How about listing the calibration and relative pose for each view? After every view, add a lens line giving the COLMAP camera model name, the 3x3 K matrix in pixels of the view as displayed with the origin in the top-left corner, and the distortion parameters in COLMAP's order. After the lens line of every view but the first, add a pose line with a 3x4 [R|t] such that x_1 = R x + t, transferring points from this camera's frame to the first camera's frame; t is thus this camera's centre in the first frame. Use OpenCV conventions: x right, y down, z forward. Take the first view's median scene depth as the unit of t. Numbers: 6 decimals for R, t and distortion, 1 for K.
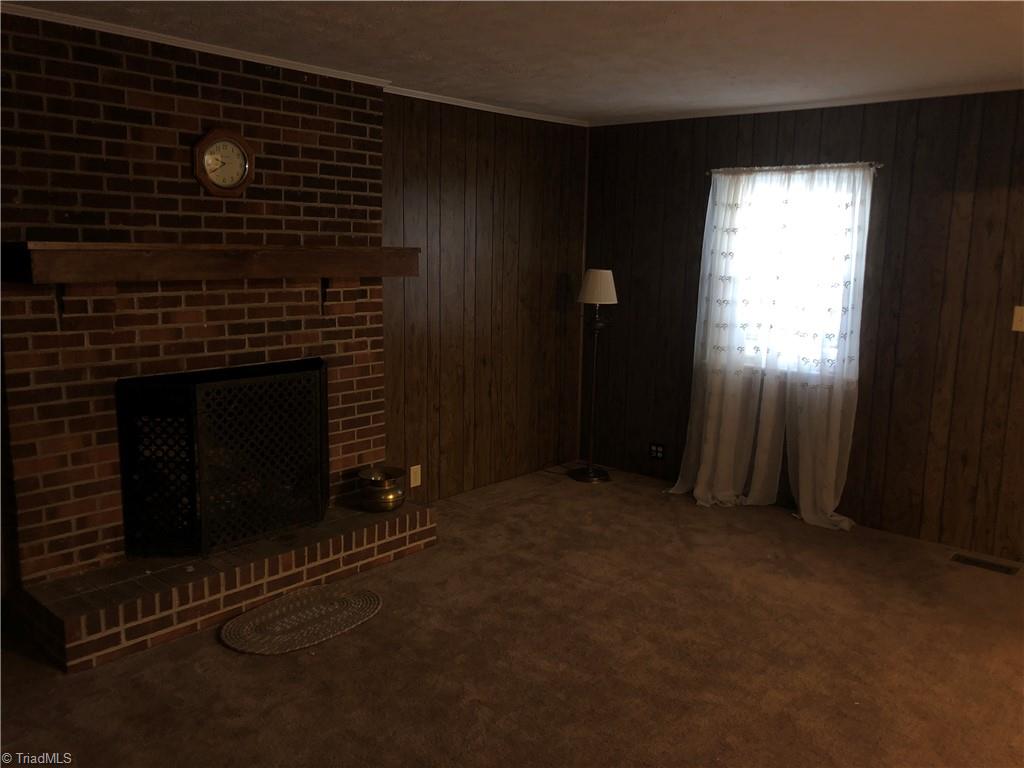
lens RADIAL K [[843.9, 0, 510.1], [0, 843.9, 380.1], [0, 0, 1]] dist [0.015598, 0.004075]
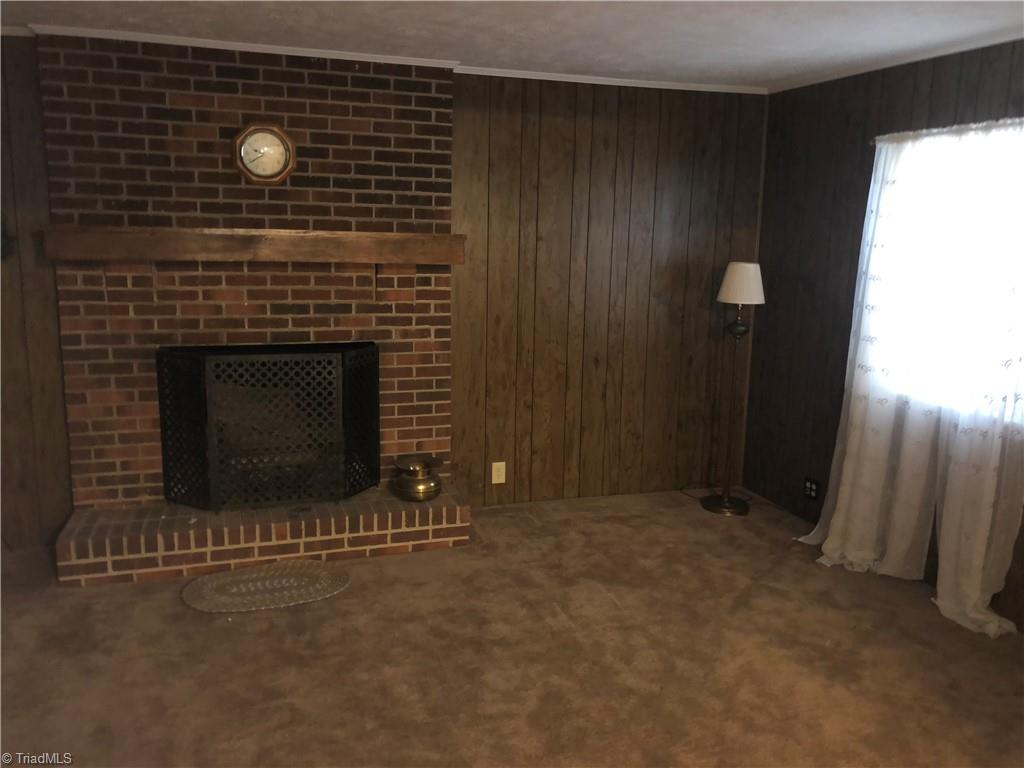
lens RADIAL K [[836.8, 0, 512.0], [0, 836.8, 384.0], [0, 0, 1]] dist [0.052214, -0.097012]
pose [[0.861669, 0.092371, -0.498993, 0.458282], [-0.087090, 0.995623, 0.033917, -0.026661], [0.499942, 0.014232, 0.865942, 0.219565]]
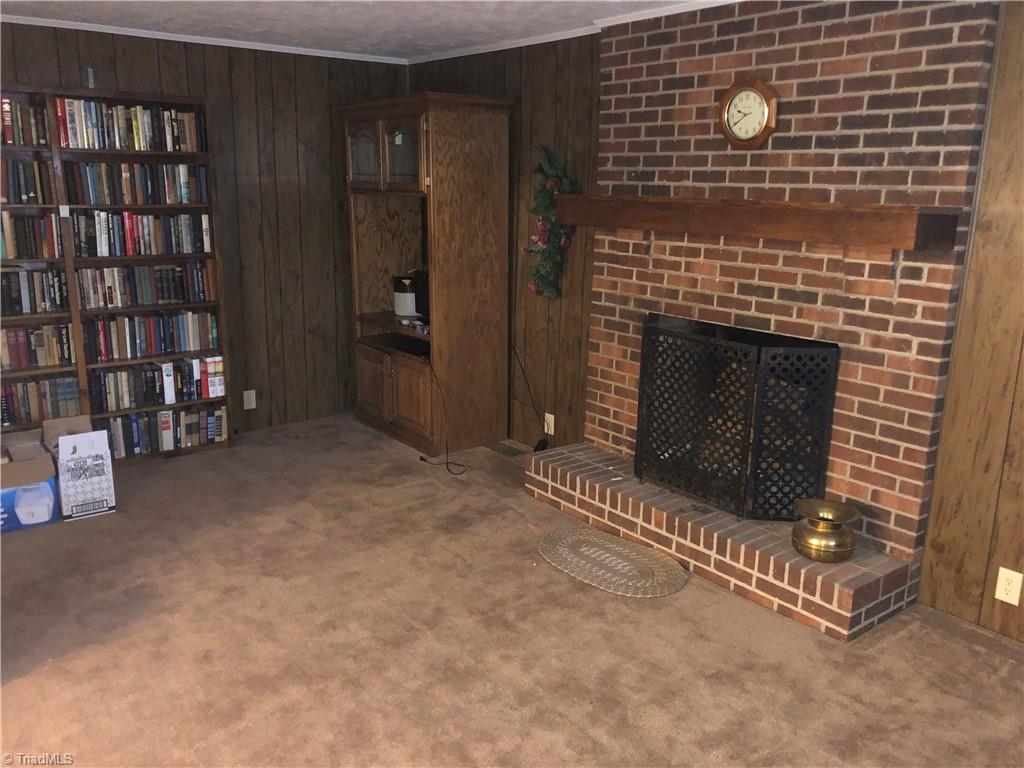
lens RADIAL K [[834.2, 0, 511.7], [0, 834.2, 372.6], [0, 0, 1]] dist [0.063435, -0.080150]
pose [[-0.183598, 0.191327, -0.964202, 0.641265], [-0.186481, 0.956285, 0.225264, -0.130847], [0.965151, 0.221164, -0.139893, 0.873123]]
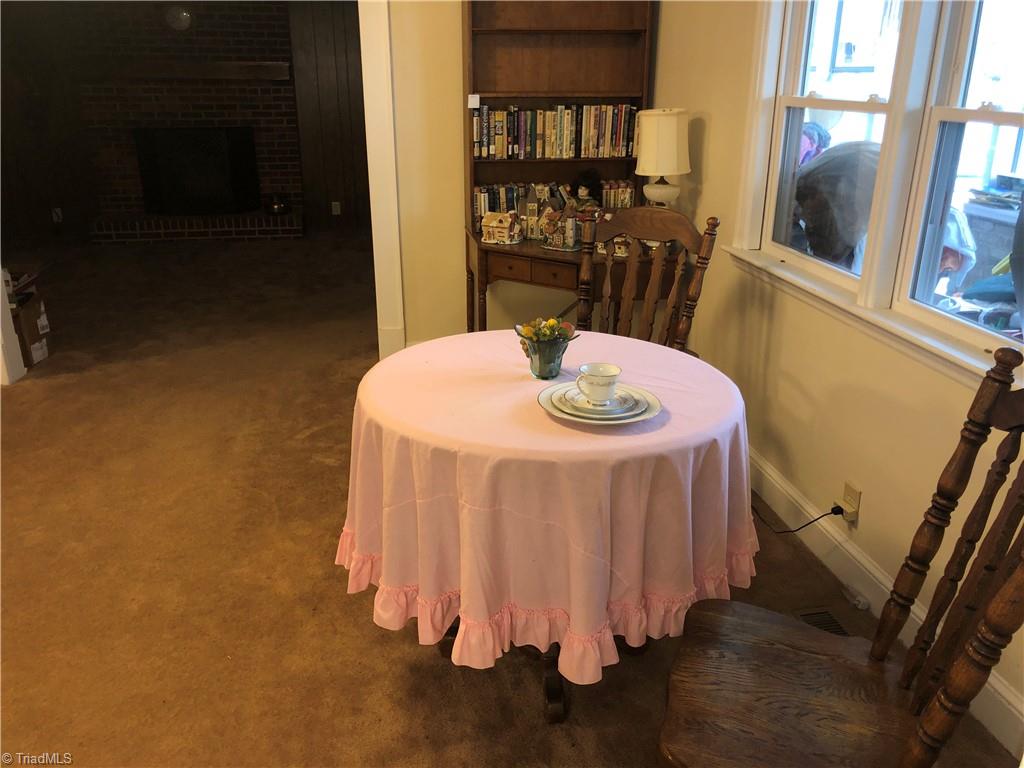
lens RADIAL K [[843.9, 0, 510.1], [0, 843.9, 380.1], [0, 0, 1]] dist [0.015598, 0.004075]
pose [[0.785536, 0.195366, -0.587167, 1.506152], [-0.087372, 0.974366, 0.207307, 0.085800], [0.612616, -0.111545, 0.782470, -0.172905]]
